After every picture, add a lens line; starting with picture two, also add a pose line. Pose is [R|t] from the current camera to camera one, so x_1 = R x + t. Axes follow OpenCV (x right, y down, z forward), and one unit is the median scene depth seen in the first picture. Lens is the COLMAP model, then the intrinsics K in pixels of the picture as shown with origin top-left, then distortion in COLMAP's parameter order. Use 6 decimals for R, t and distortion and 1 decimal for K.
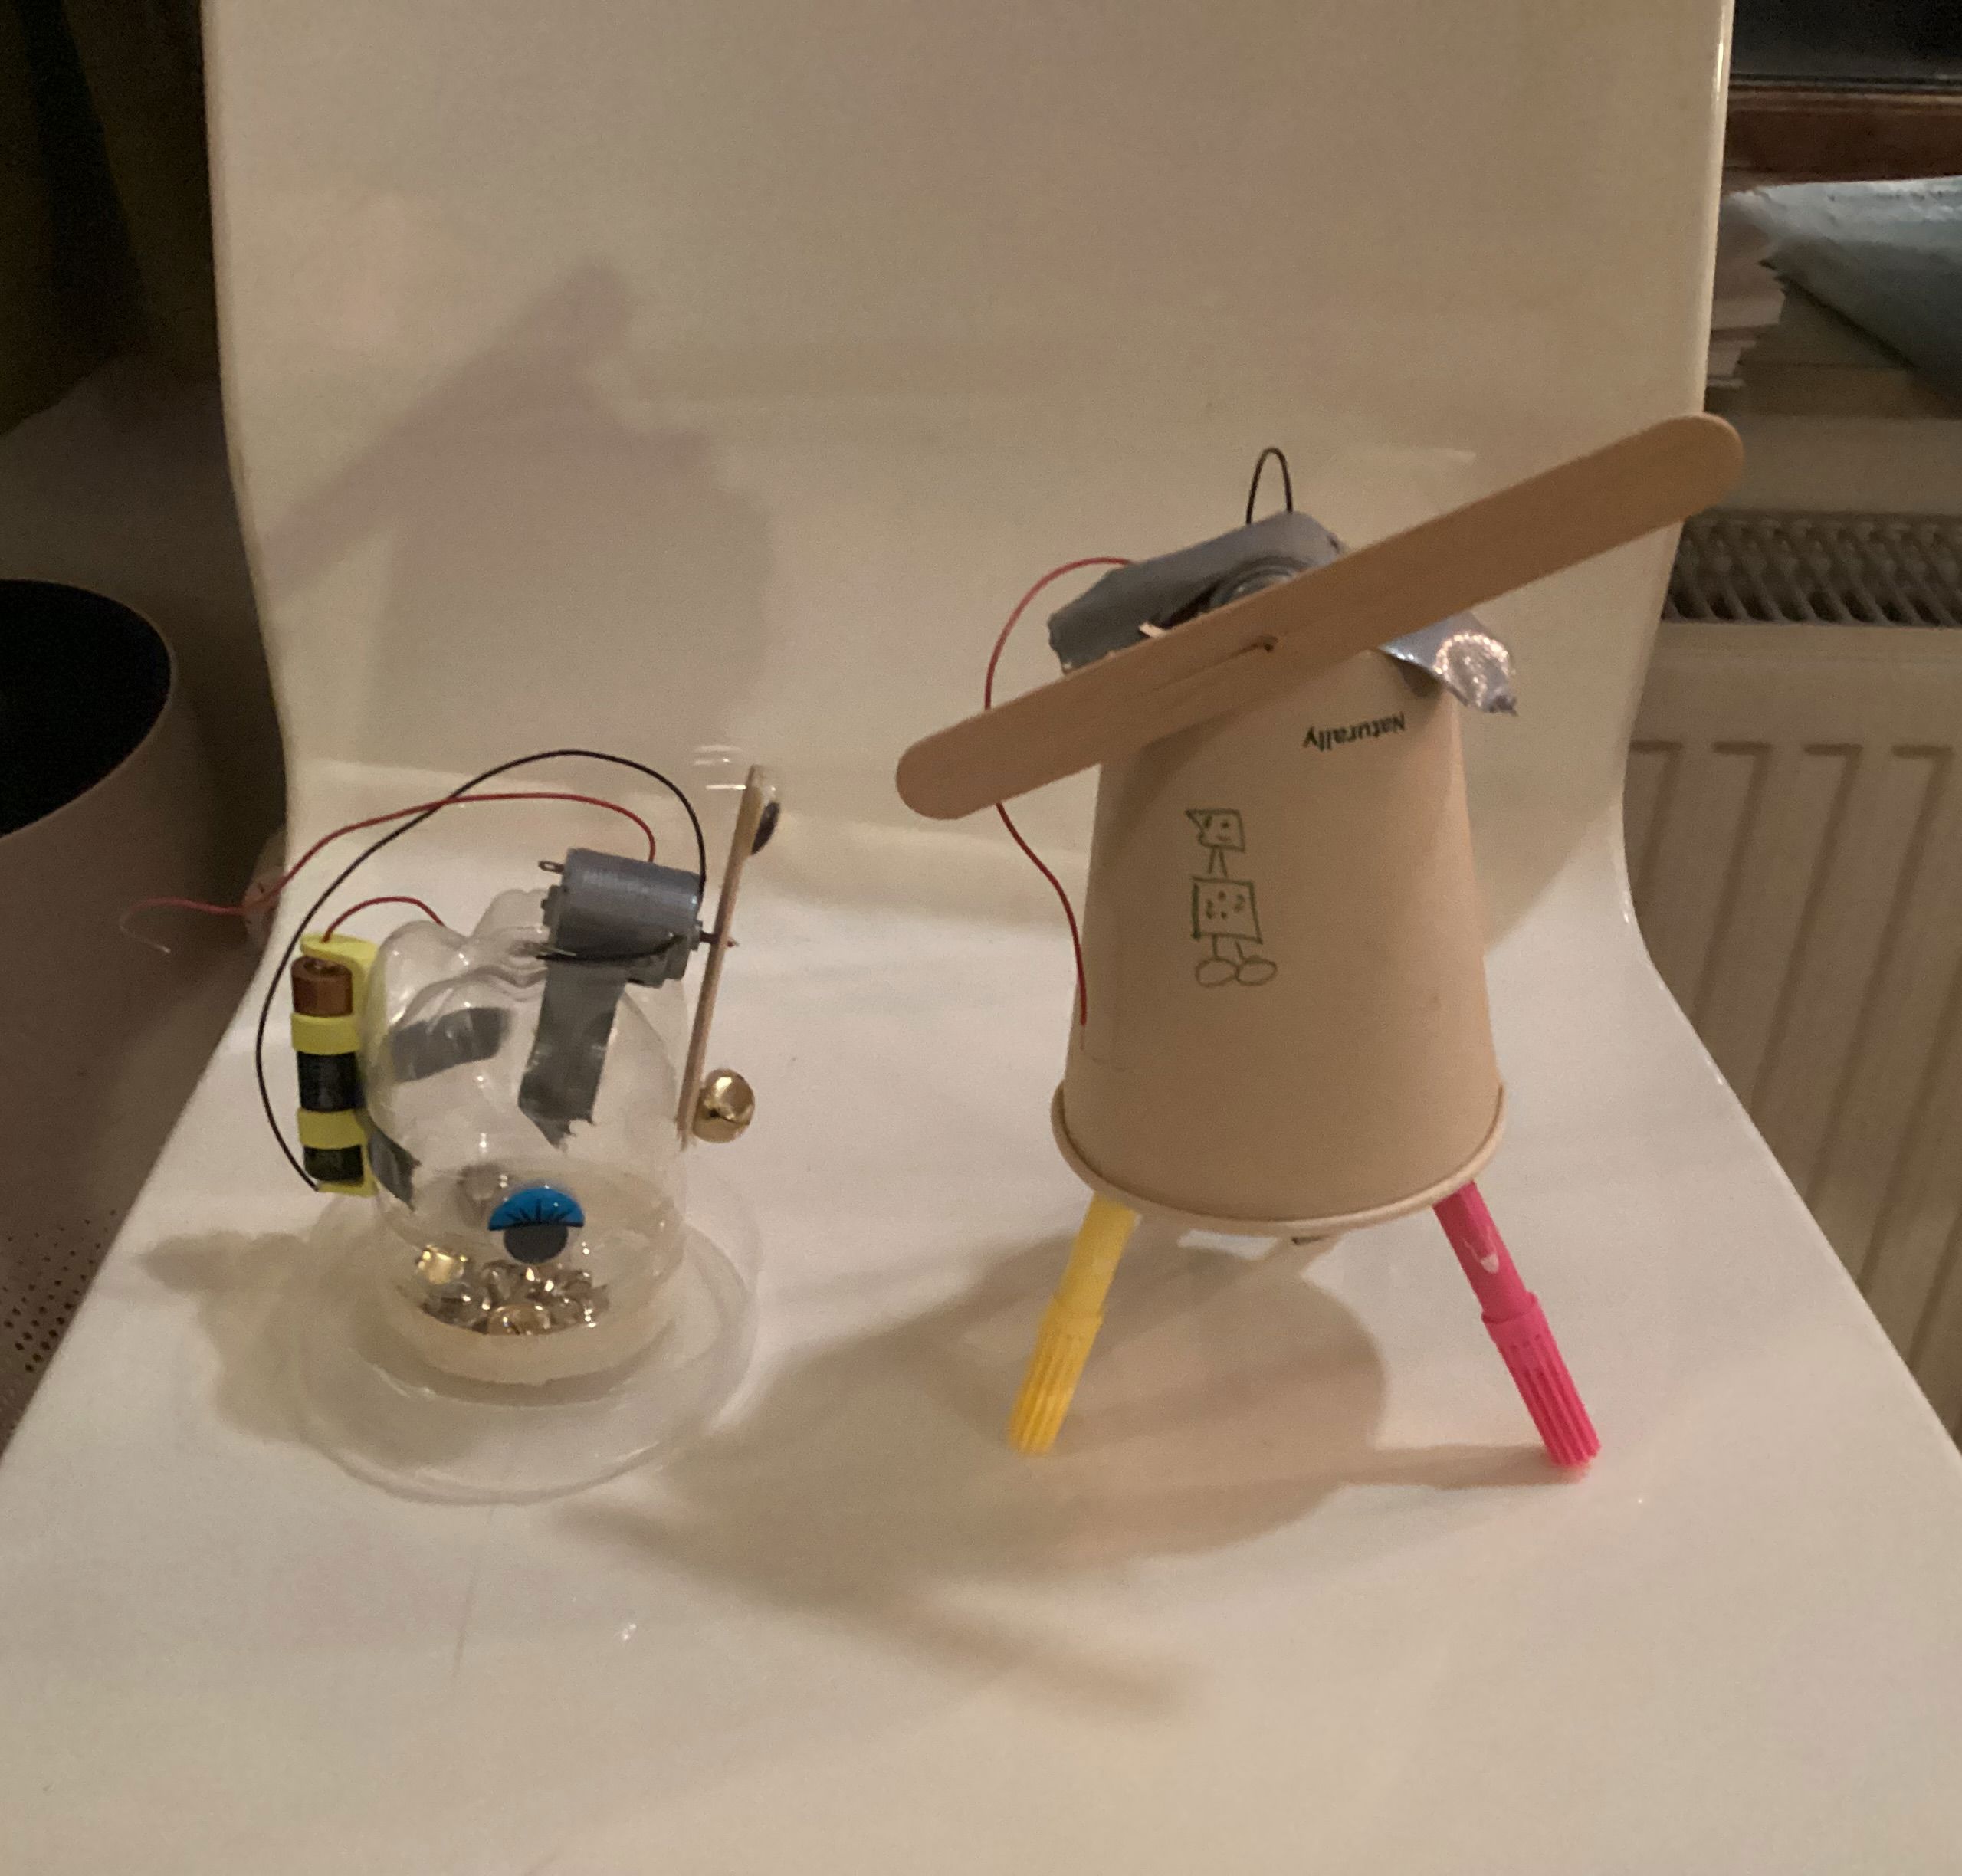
lens RADIAL K [[2076.1, 0, 972.7], [0, 2076.1, 919.3], [0, 0, 1]] dist [0.002862, 0.000000]
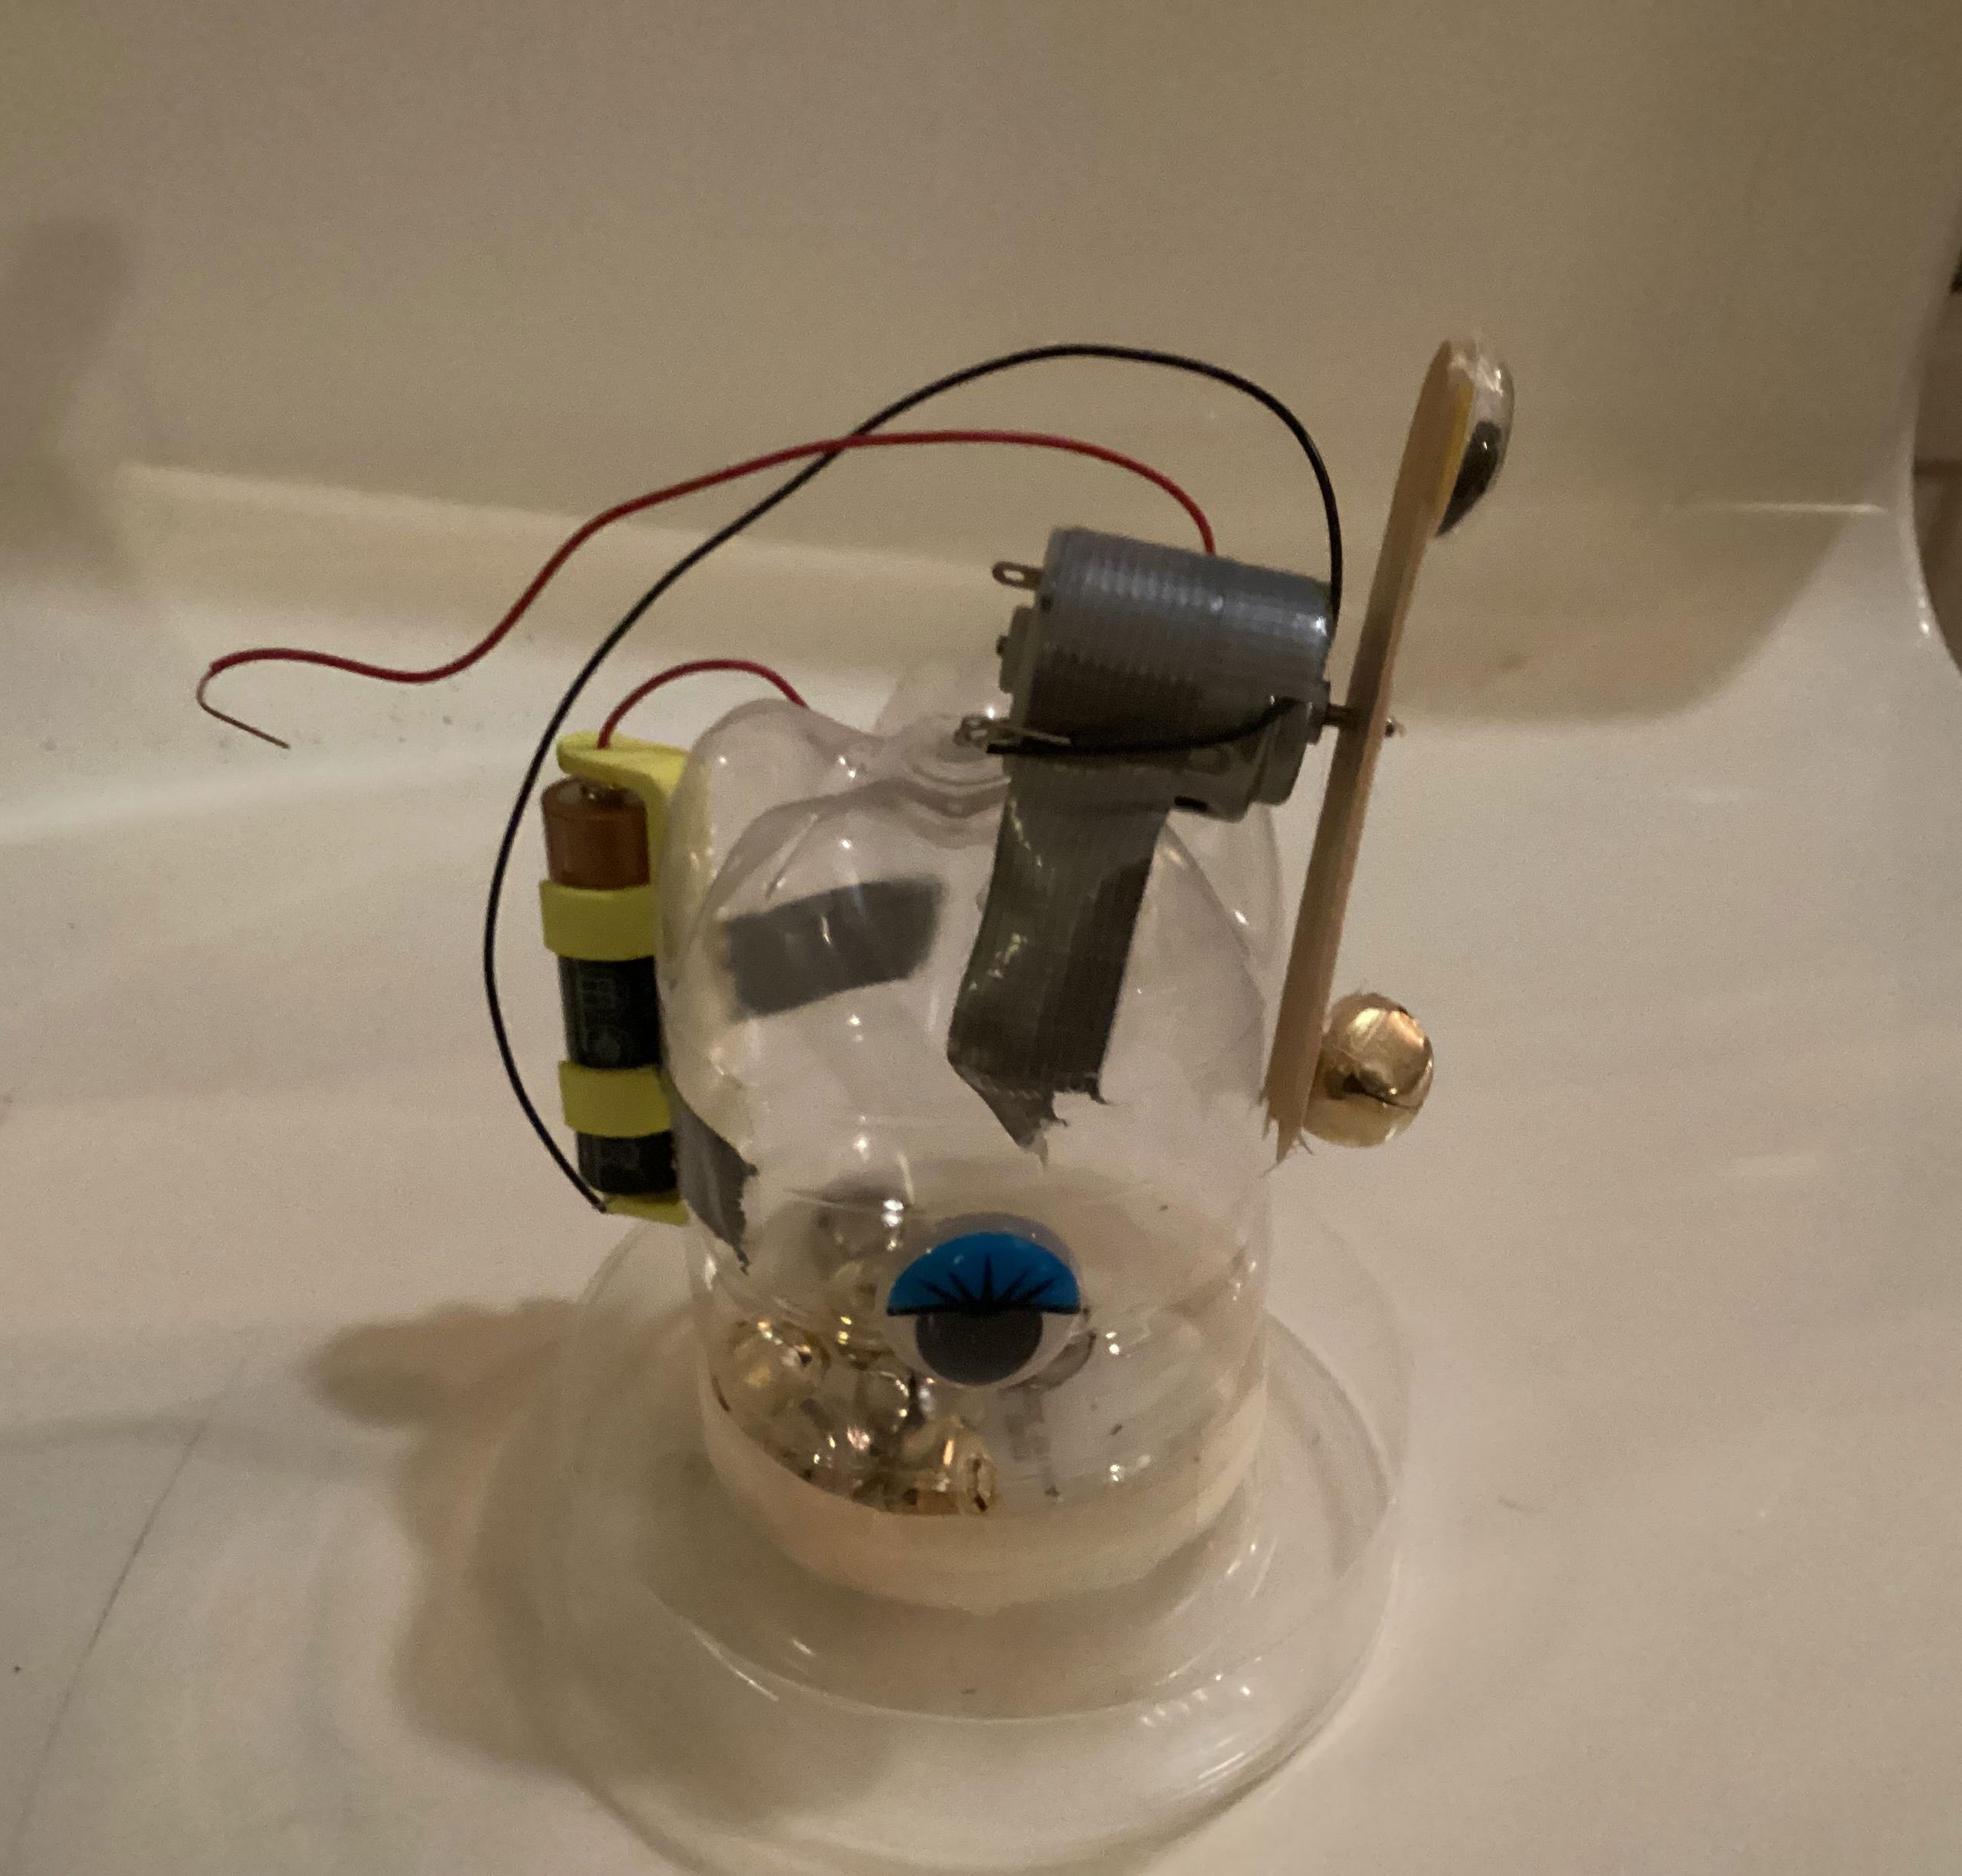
lens RADIAL K [[2076.1, 0, 974.4], [0, 2076.1, 941.5], [0, 0, 1]] dist [0.002862, 0.000000]
pose [[0.977472, 0.007622, -0.210927, -0.109014], [-0.004763, 0.999890, 0.014057, 0.054248], [0.211011, -0.012735, 0.977401, 0.518468]]
